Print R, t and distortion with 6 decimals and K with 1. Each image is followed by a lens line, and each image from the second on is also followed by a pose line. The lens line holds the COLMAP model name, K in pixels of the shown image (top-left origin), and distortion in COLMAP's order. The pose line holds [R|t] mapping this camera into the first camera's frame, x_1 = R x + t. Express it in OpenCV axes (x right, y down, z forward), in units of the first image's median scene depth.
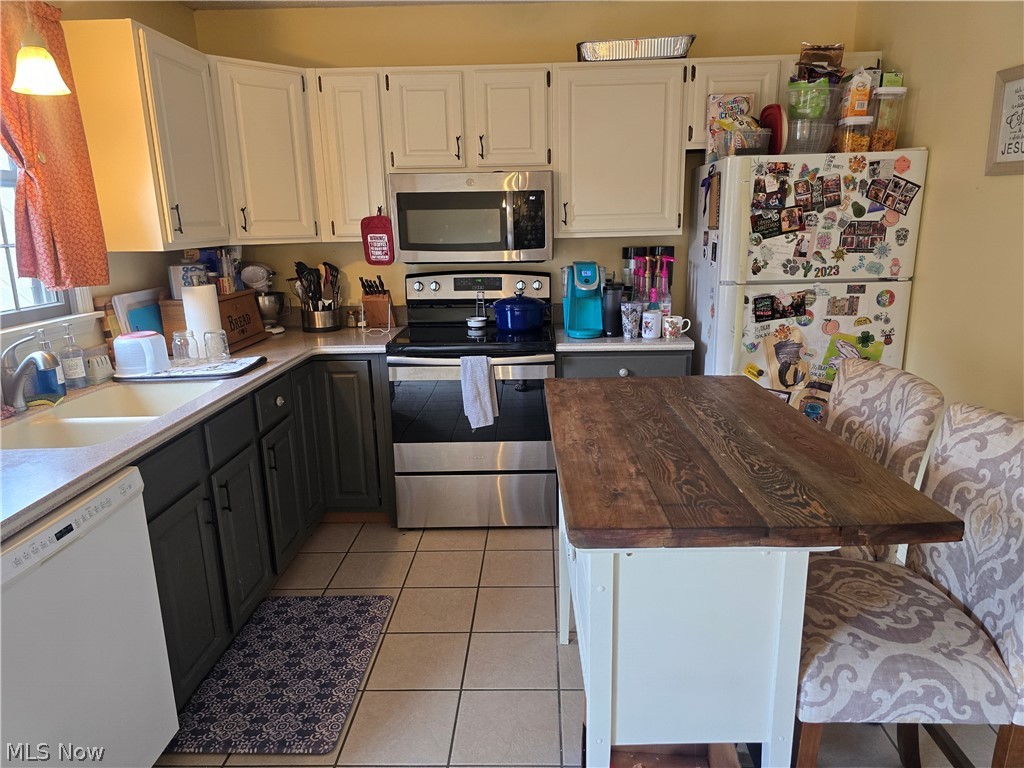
lens RADIAL K [[688.0, 0, 530.2], [0, 688.0, 388.3], [0, 0, 1]] dist [0.085454, -0.081962]
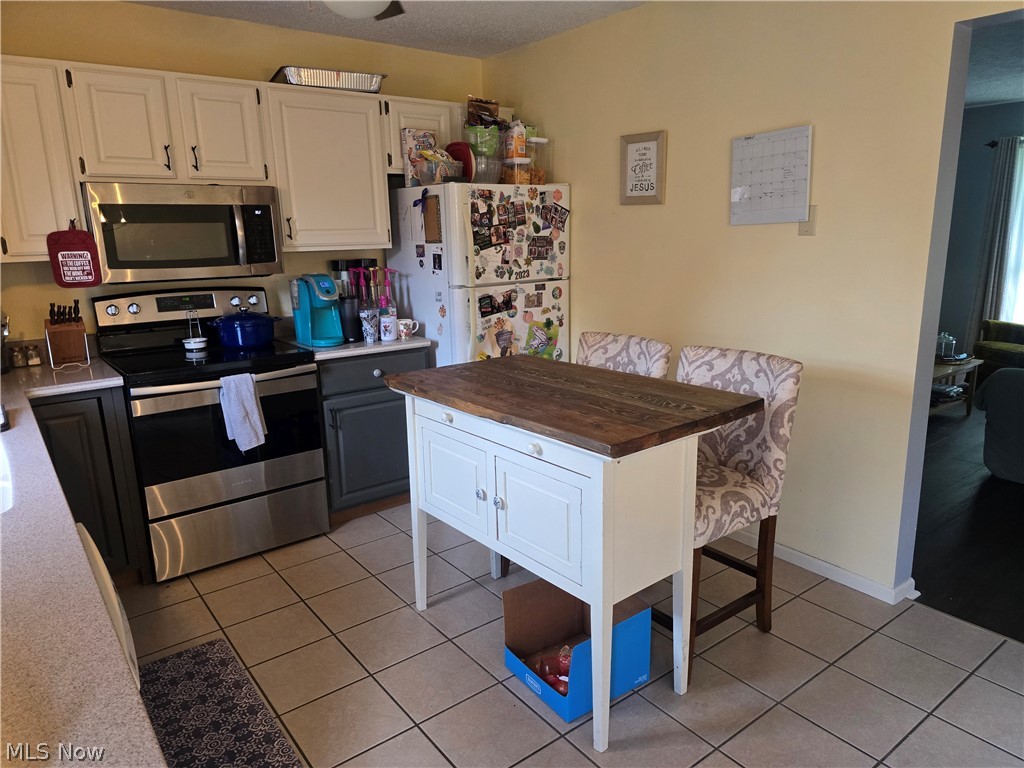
lens RADIAL K [[688.0, 0, 530.2], [0, 688.0, 388.3], [0, 0, 1]] dist [0.085454, -0.081962]
pose [[0.774730, -0.142158, 0.616104, -0.383567], [0.157990, 0.987013, 0.029074, 0.007977], [-0.612235, 0.074814, 0.787128, -0.011574]]
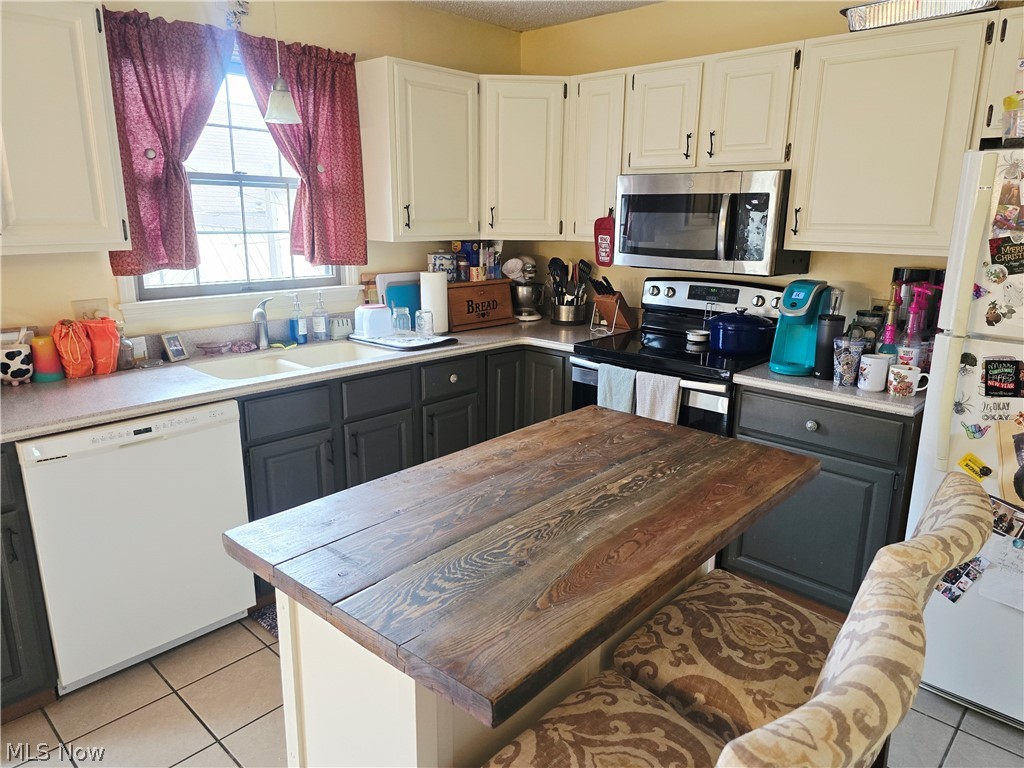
lens RADIAL K [[688.0, 0, 530.2], [0, 688.0, 388.3], [0, 0, 1]] dist [0.085454, -0.081962]
pose [[0.747637, 0.194641, -0.634944, 0.426202], [-0.185094, 0.979273, 0.082250, -0.076290], [0.637792, 0.056031, 0.768168, 0.193981]]
